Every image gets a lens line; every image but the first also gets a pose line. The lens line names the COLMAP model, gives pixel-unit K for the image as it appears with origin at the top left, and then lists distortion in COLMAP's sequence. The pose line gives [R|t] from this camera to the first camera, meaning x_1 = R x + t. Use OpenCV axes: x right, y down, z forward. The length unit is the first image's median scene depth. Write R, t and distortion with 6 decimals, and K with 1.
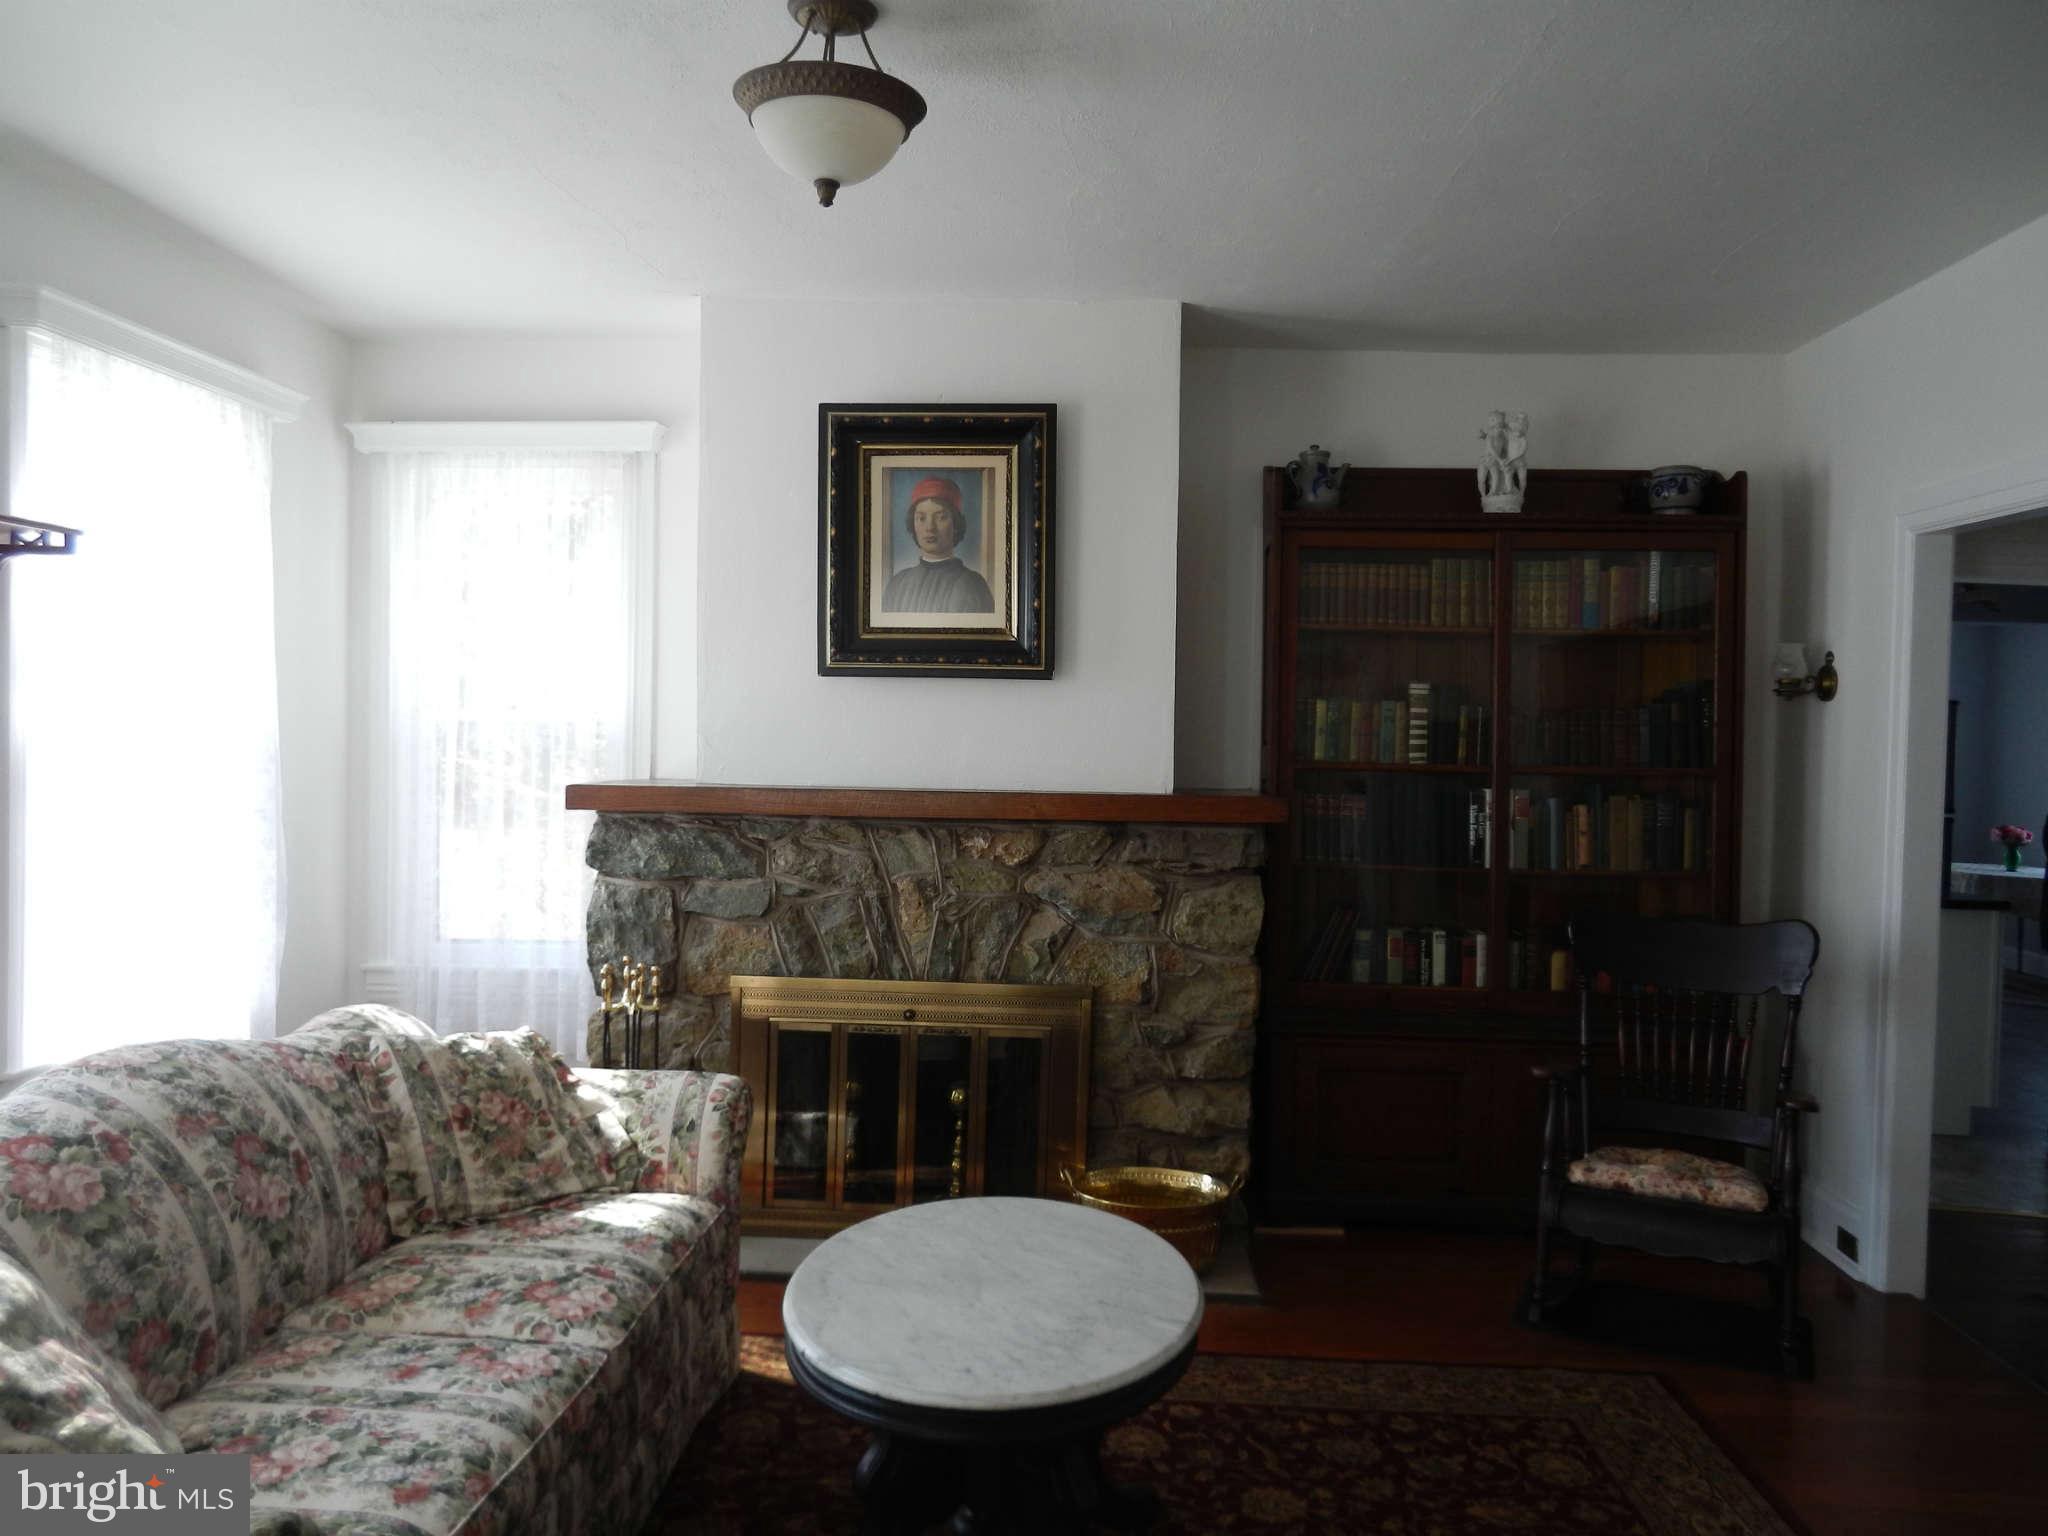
lens RADIAL K [[1553.5, 0, 1021.7], [0, 1553.5, 763.6], [0, 0, 1]] dist [0.011605, 0.018149]
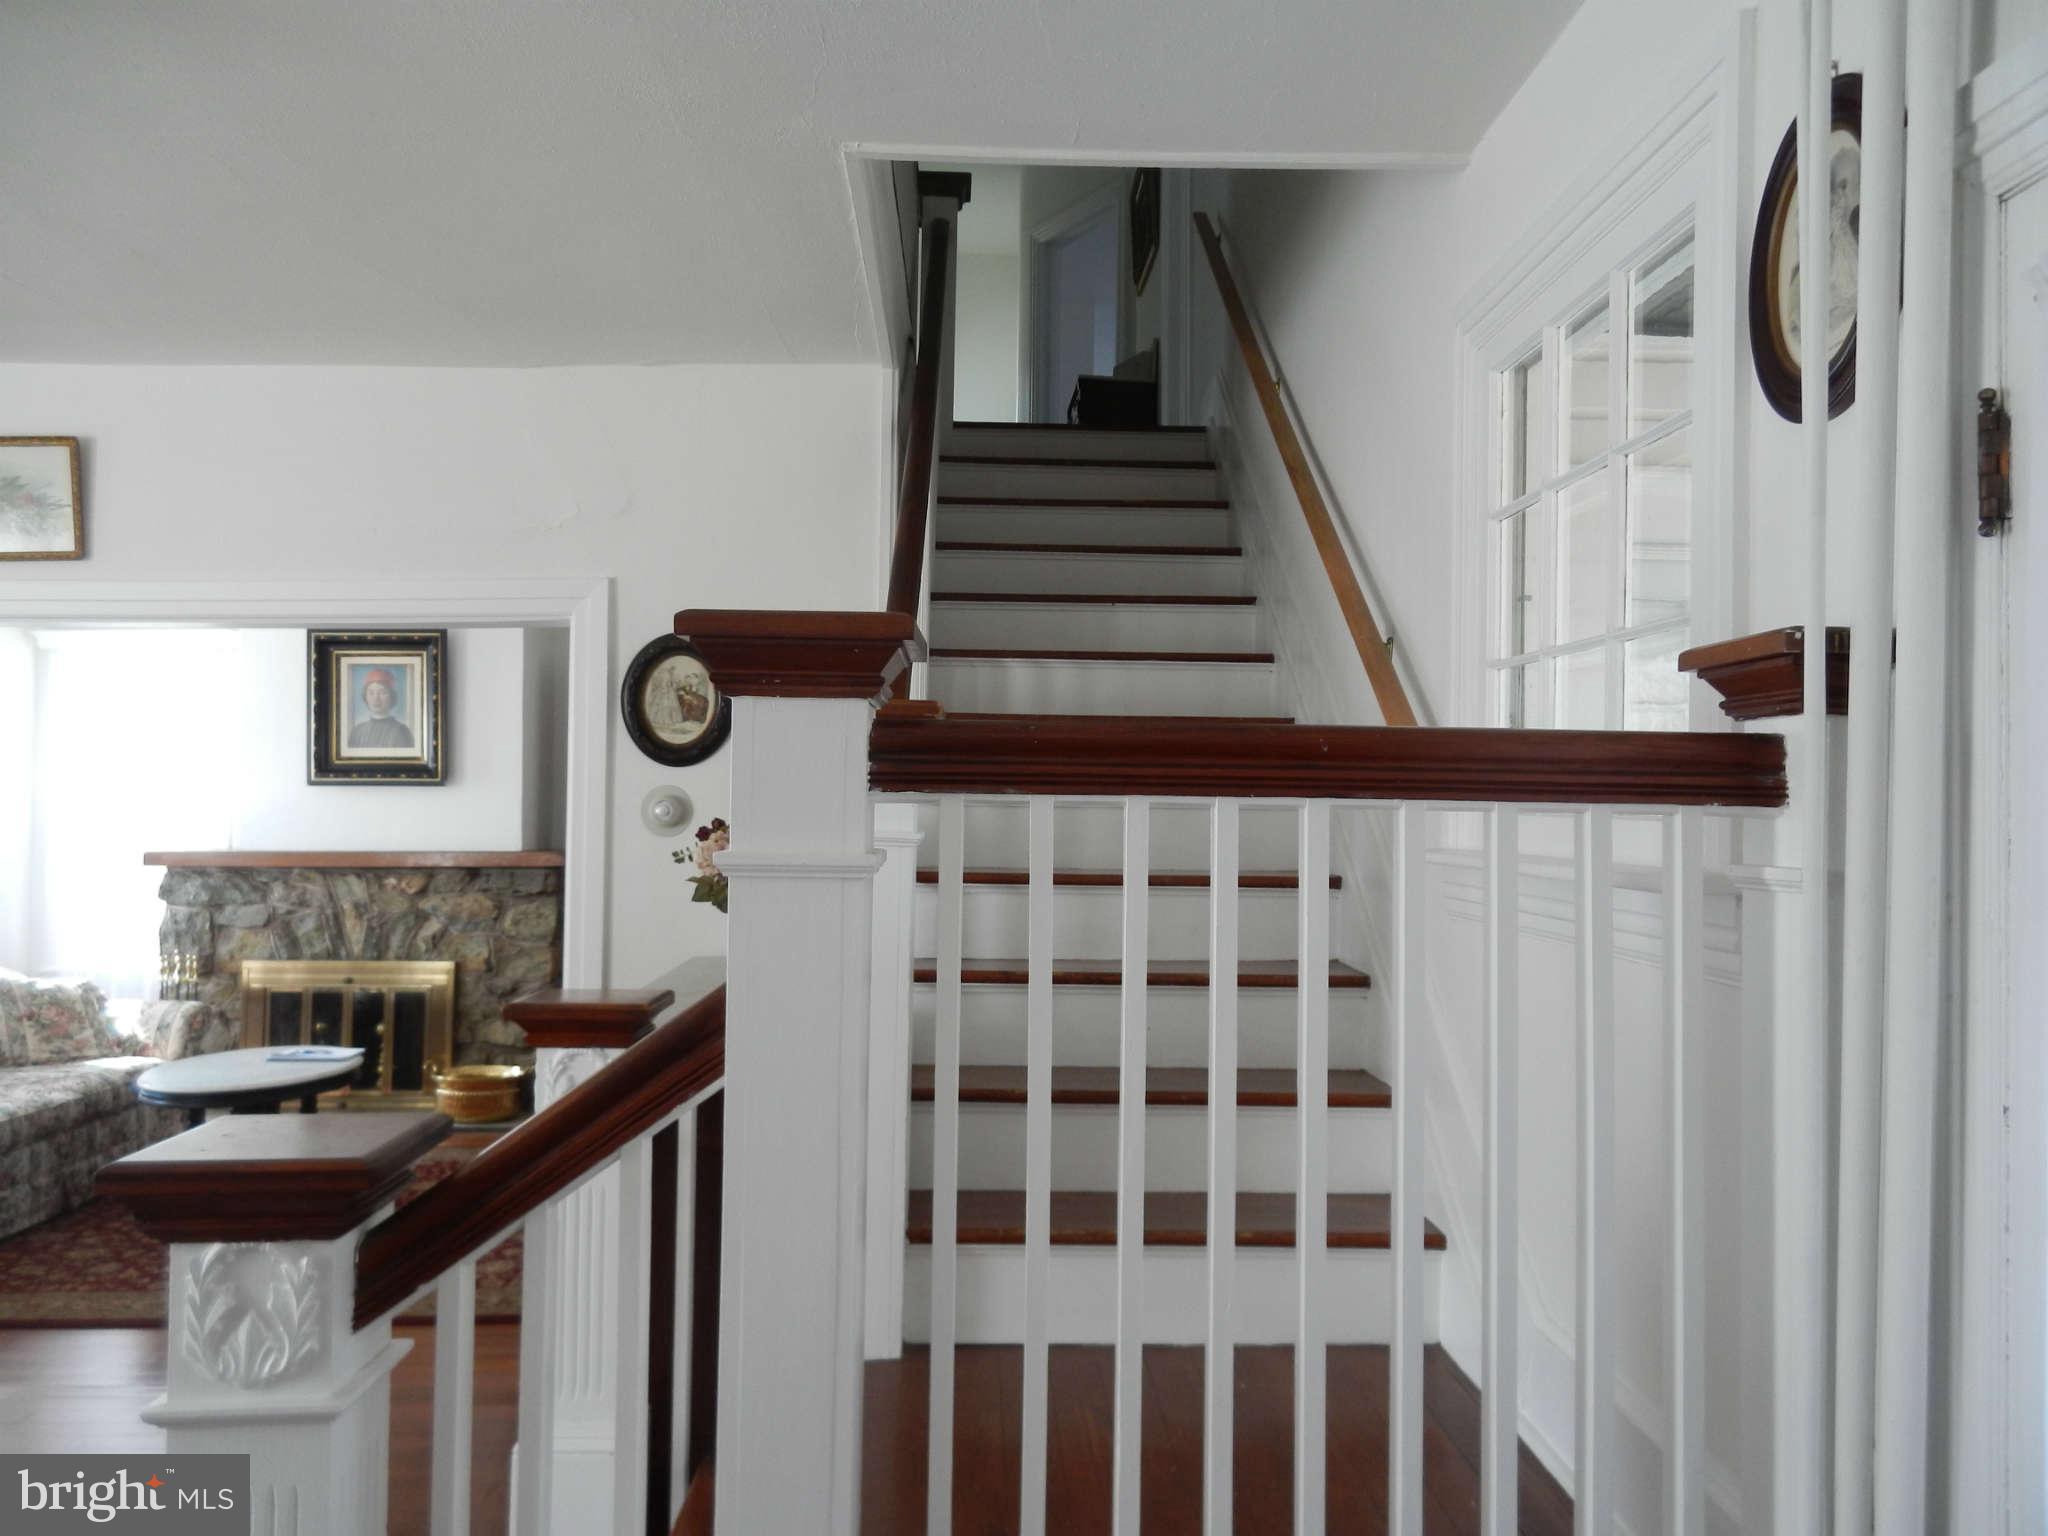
lens RADIAL K [[1553.5, 0, 1021.7], [0, 1553.5, 763.6], [0, 0, 1]] dist [0.011605, 0.018149]
pose [[0.997430, -0.012946, 0.070469, 0.552905], [0.016348, 0.998718, -0.047914, 0.014617], [-0.069758, 0.048943, 0.996363, -0.792534]]
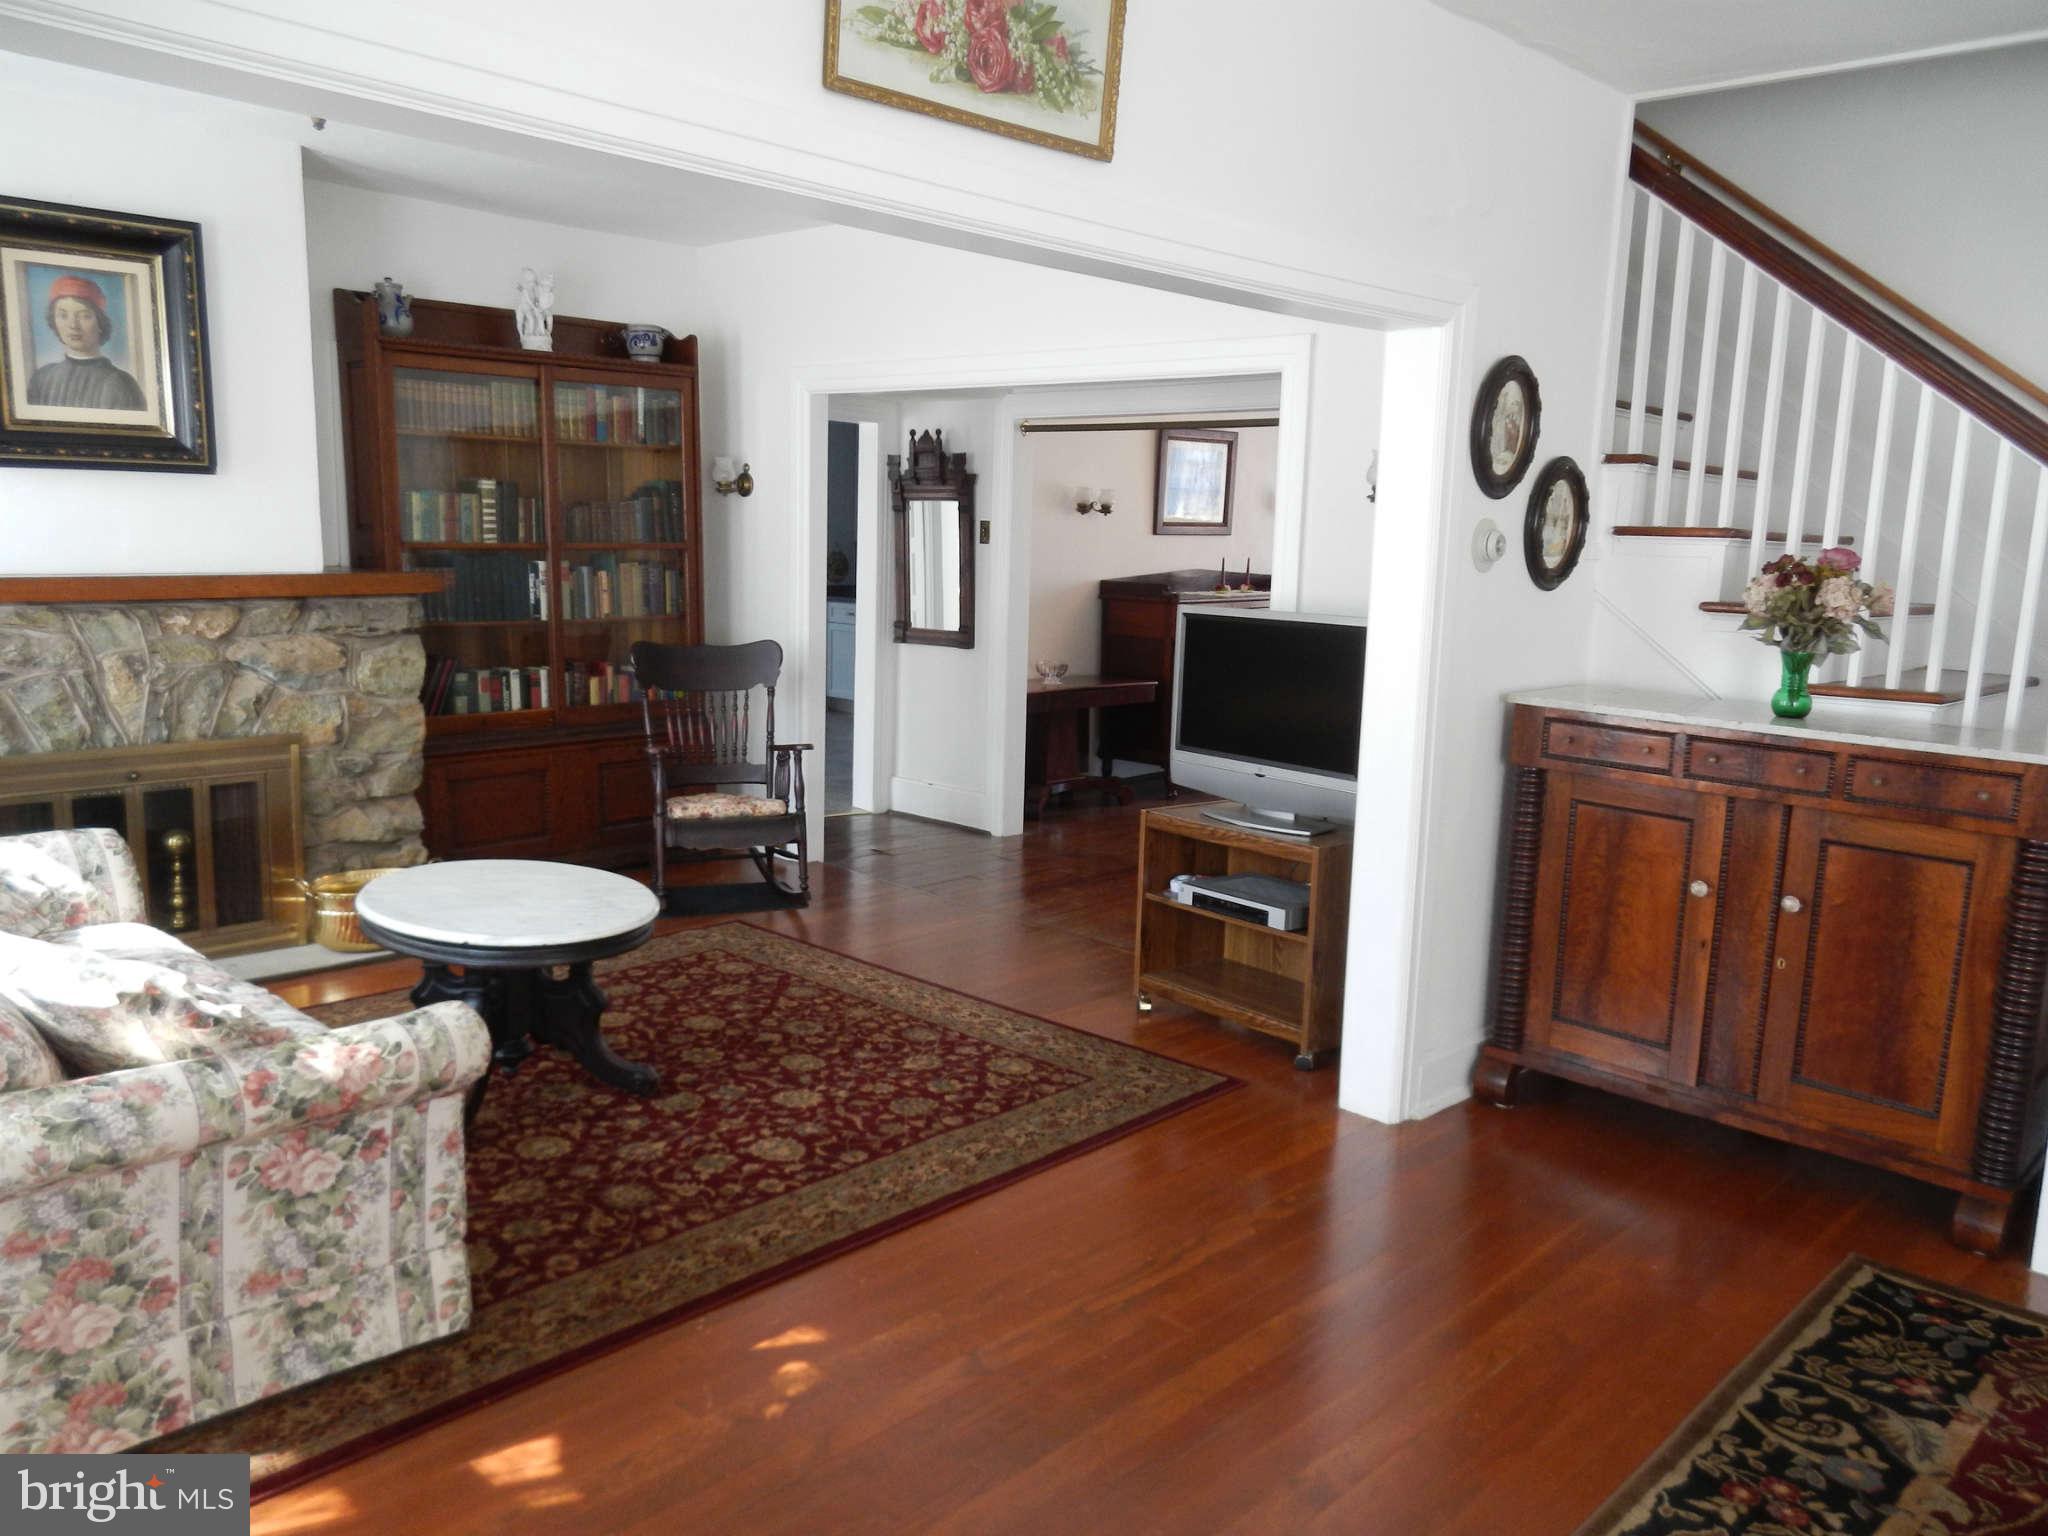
lens RADIAL K [[1553.5, 0, 1021.7], [0, 1553.5, 763.6], [0, 0, 1]] dist [0.011605, 0.018149]
pose [[0.661652, -0.122642, 0.739713, -0.477461], [0.006822, 0.987476, 0.157619, -0.021544], [-0.749780, -0.099242, 0.654203, -0.222949]]
